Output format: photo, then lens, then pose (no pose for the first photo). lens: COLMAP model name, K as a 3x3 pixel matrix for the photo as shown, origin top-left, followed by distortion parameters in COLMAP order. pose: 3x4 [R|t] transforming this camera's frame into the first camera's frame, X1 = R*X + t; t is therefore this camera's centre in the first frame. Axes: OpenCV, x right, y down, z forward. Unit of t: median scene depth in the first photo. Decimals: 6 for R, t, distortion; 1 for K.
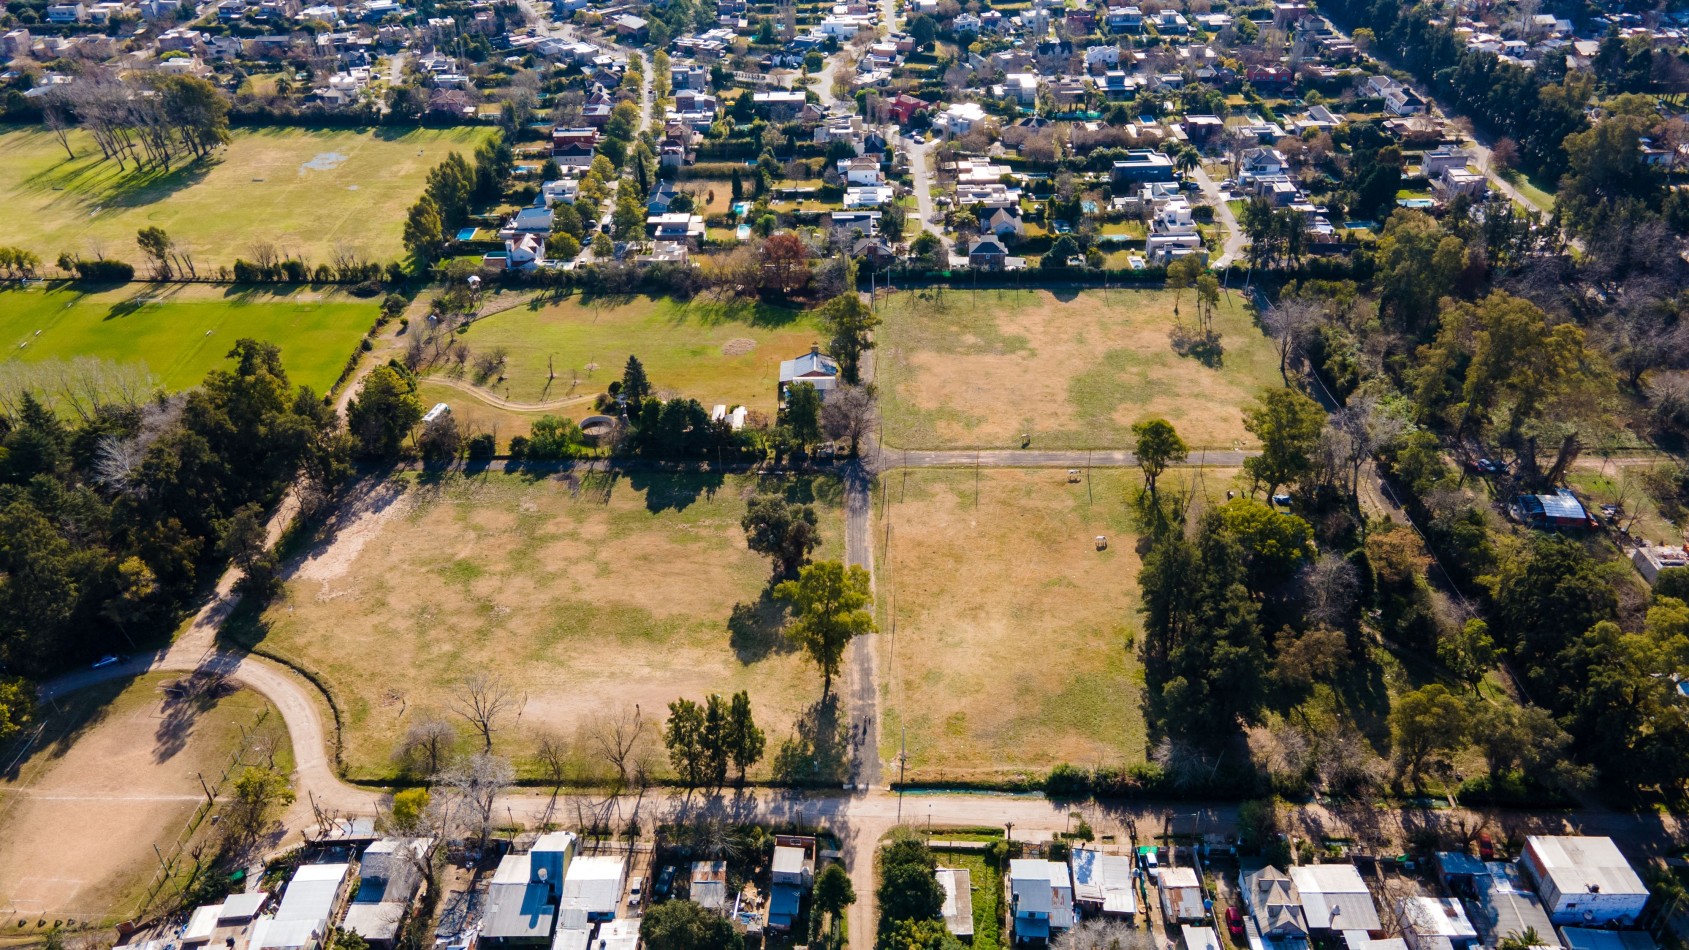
lens RADIAL K [[1225.1, 0, 849.5], [0, 1225.1, 471.9], [0, 0, 1]] dist [0.002824, 0.068258]
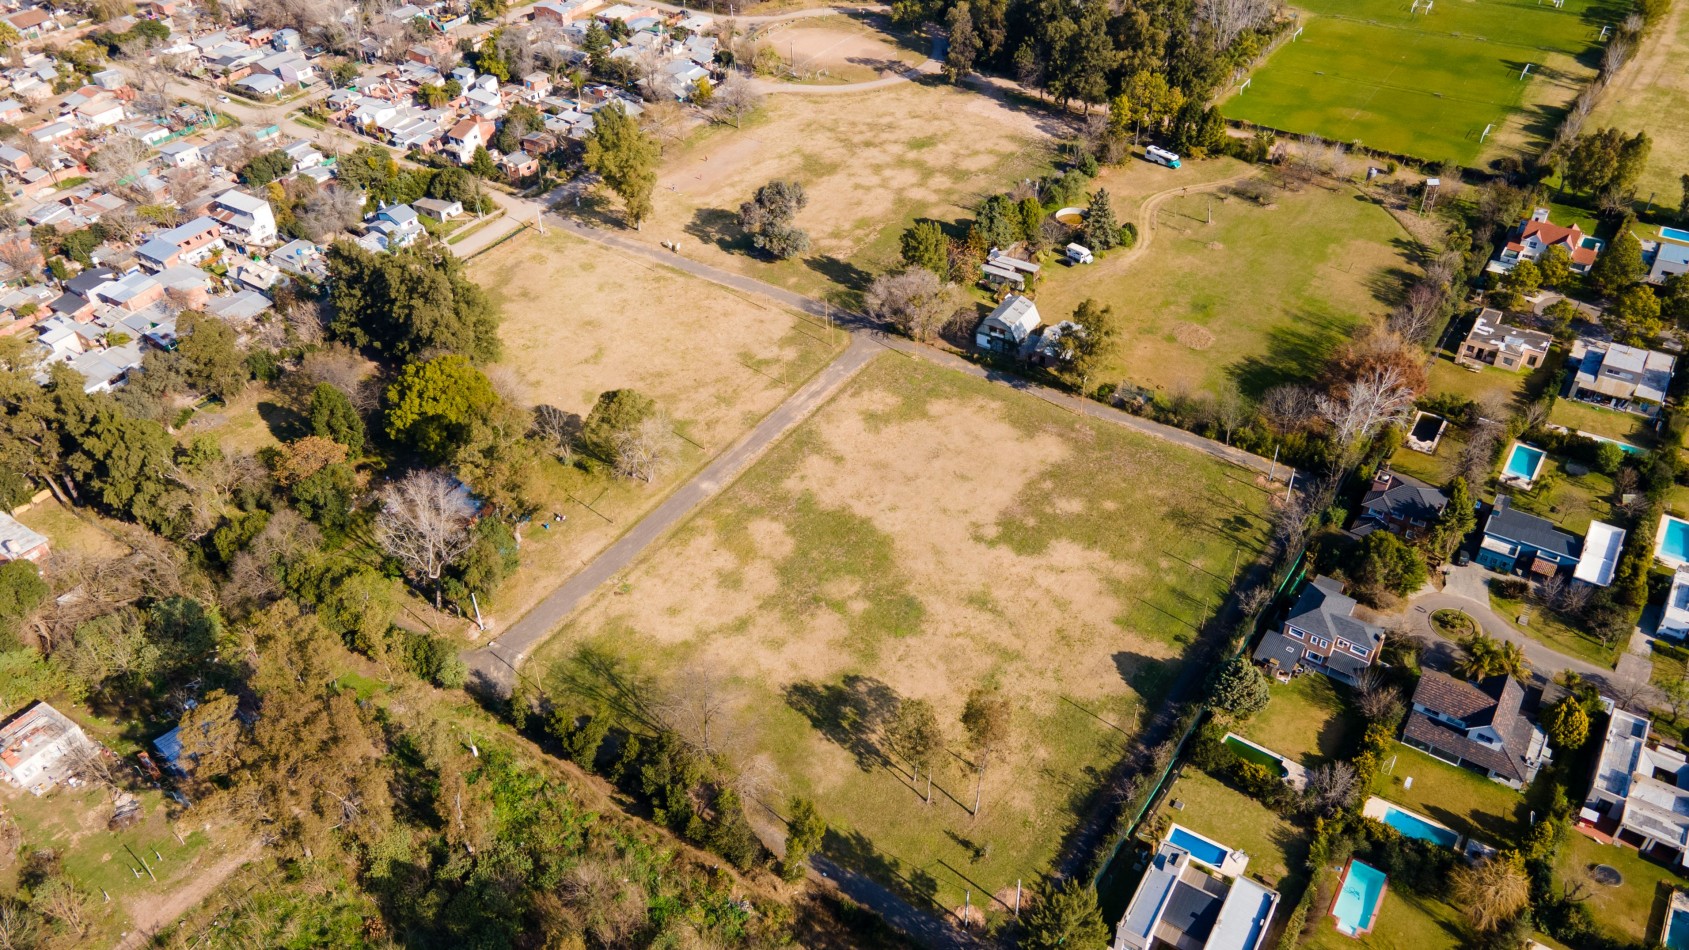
lens RADIAL K [[1294.4, 0, 832.8], [0, 1294.4, 474.6], [0, 0, 1]] dist [0.014510, 0.000804]
pose [[-0.559483, 0.547229, -0.622511, 0.707741], [-0.434389, 0.446057, 0.782521, -0.721375], [0.705894, 0.708219, -0.011851, 1.093414]]
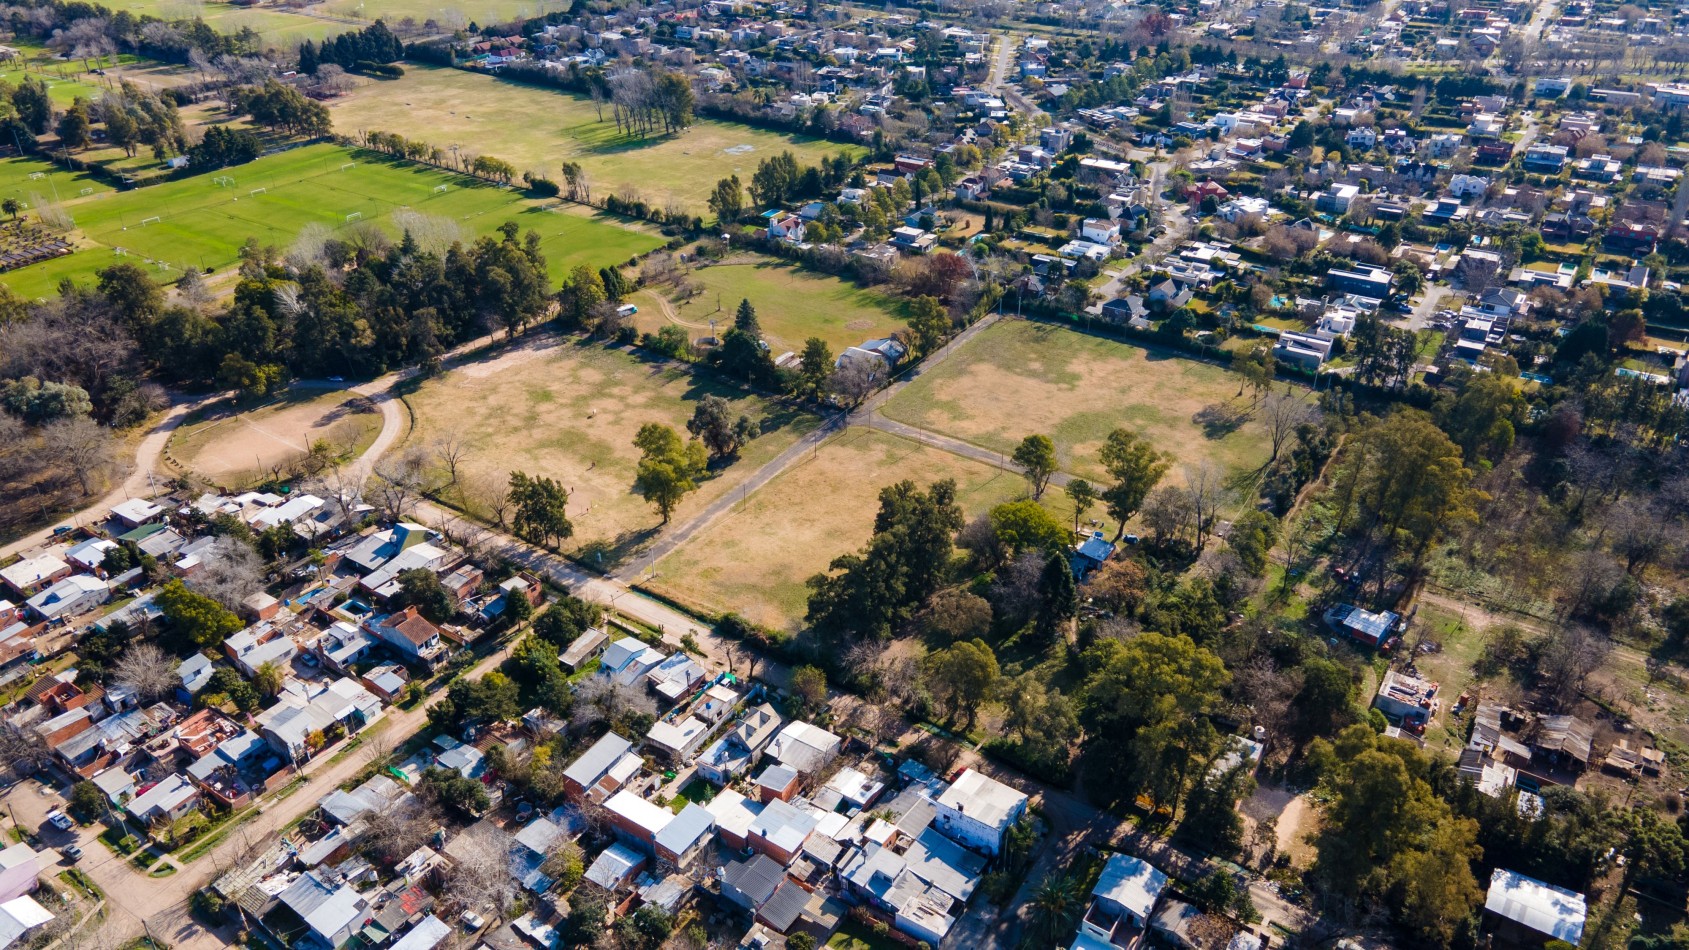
lens RADIAL K [[1225.1, 0, 849.5], [0, 1225.1, 471.9], [0, 0, 1]] dist [0.002824, 0.068258]
pose [[0.837129, 0.285108, -0.466827, 0.618873], [-0.315796, 0.948736, 0.013131, 0.030160], [0.446640, 0.136430, 0.884251, -0.085626]]
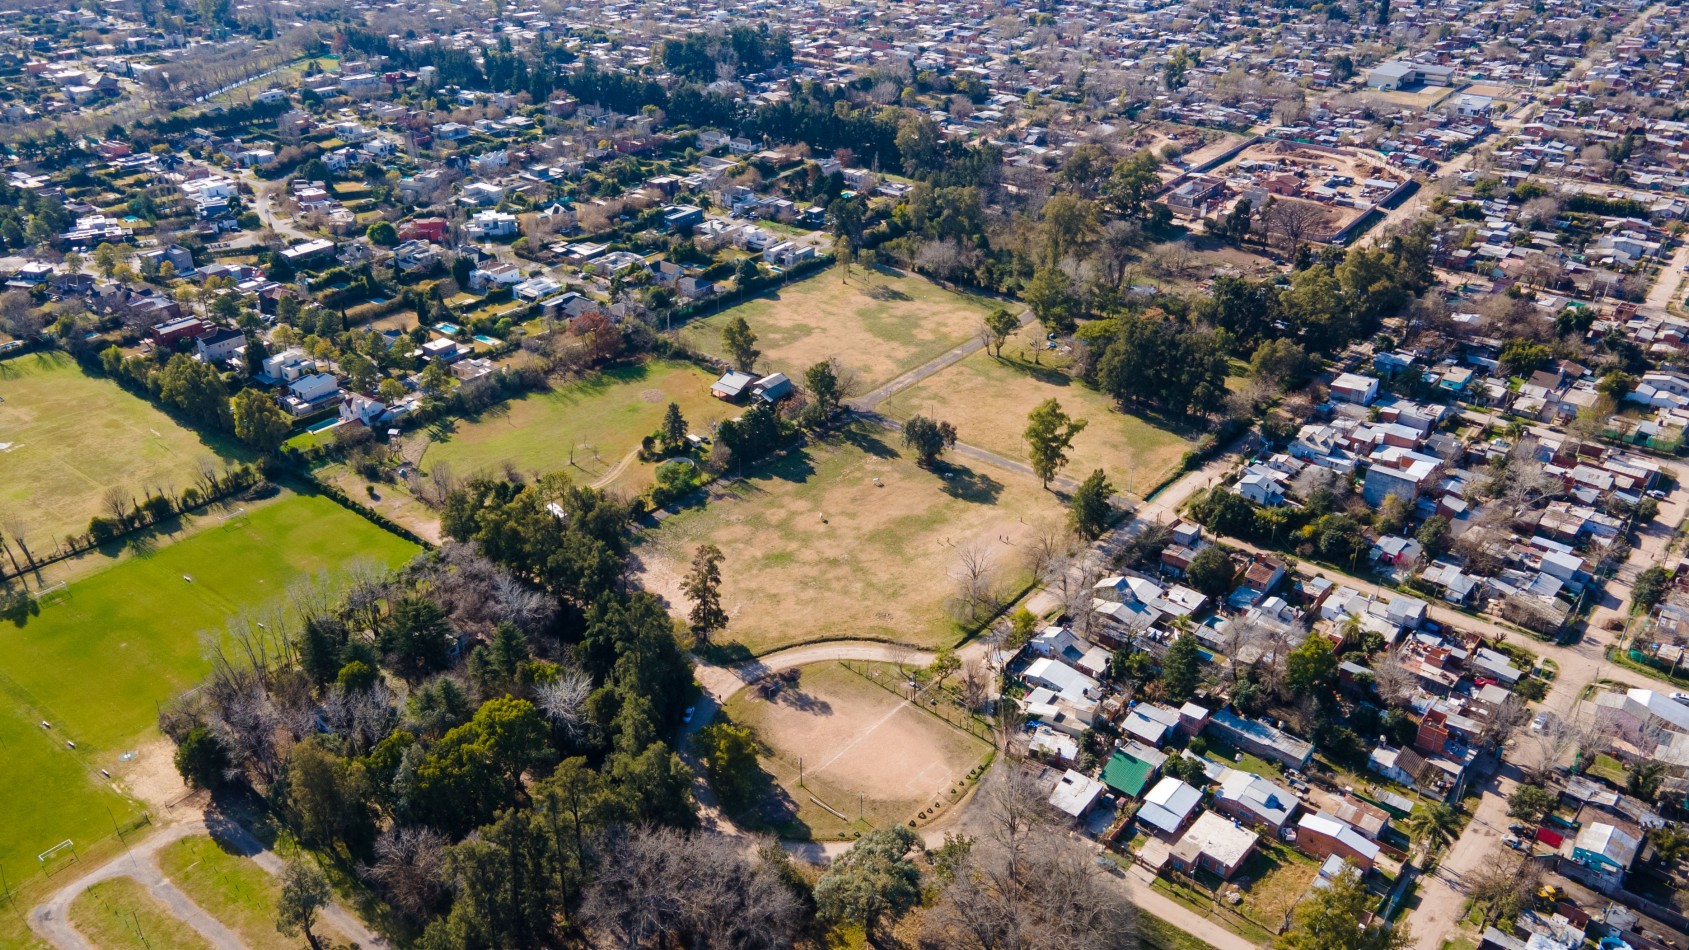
lens RADIAL K [[1294.4, 0, 832.8], [0, 1294.4, 474.6], [0, 0, 1]] dist [0.014510, 0.000804]
pose [[0.626852, -0.355921, 0.693092, -1.046593], [0.427613, 0.900776, 0.075827, -0.064121], [-0.651309, 0.248843, 0.716850, 0.010985]]
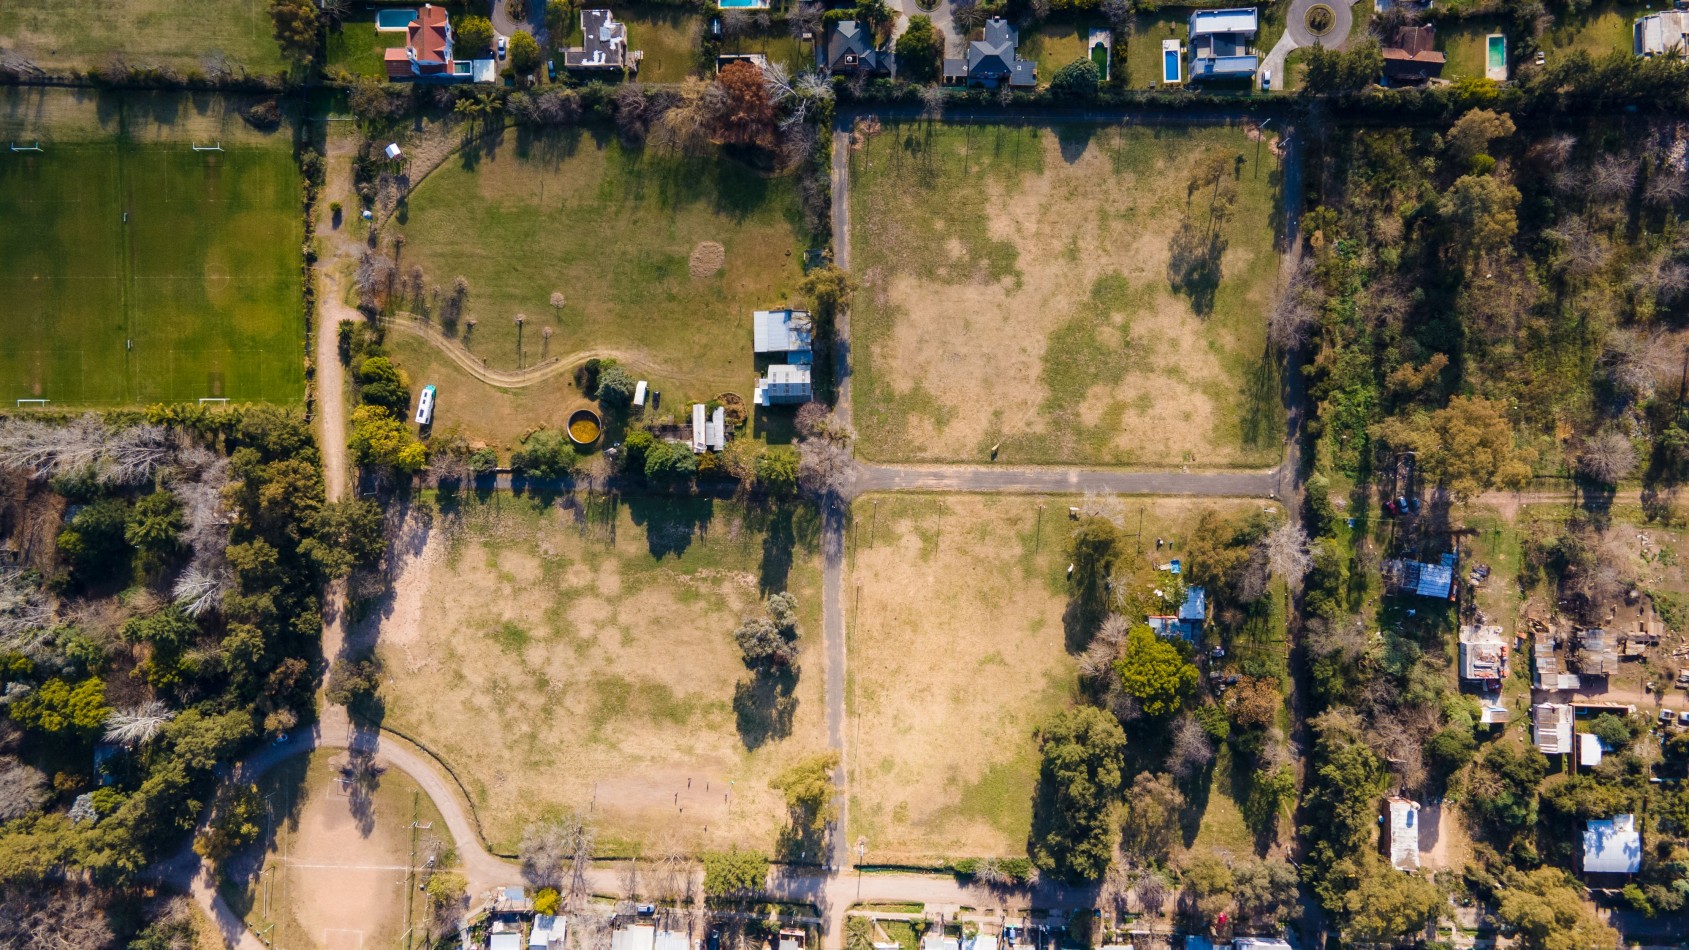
lens RADIAL K [[1225.1, 0, 849.5], [0, 1225.1, 471.9], [0, 0, 1]] dist [0.002824, 0.068258]
pose [[0.999950, -0.002198, -0.009755, 0.032889], [0.009298, 0.563261, 0.826227, -0.940786], [0.003678, -0.826276, 0.563253, 0.404953]]
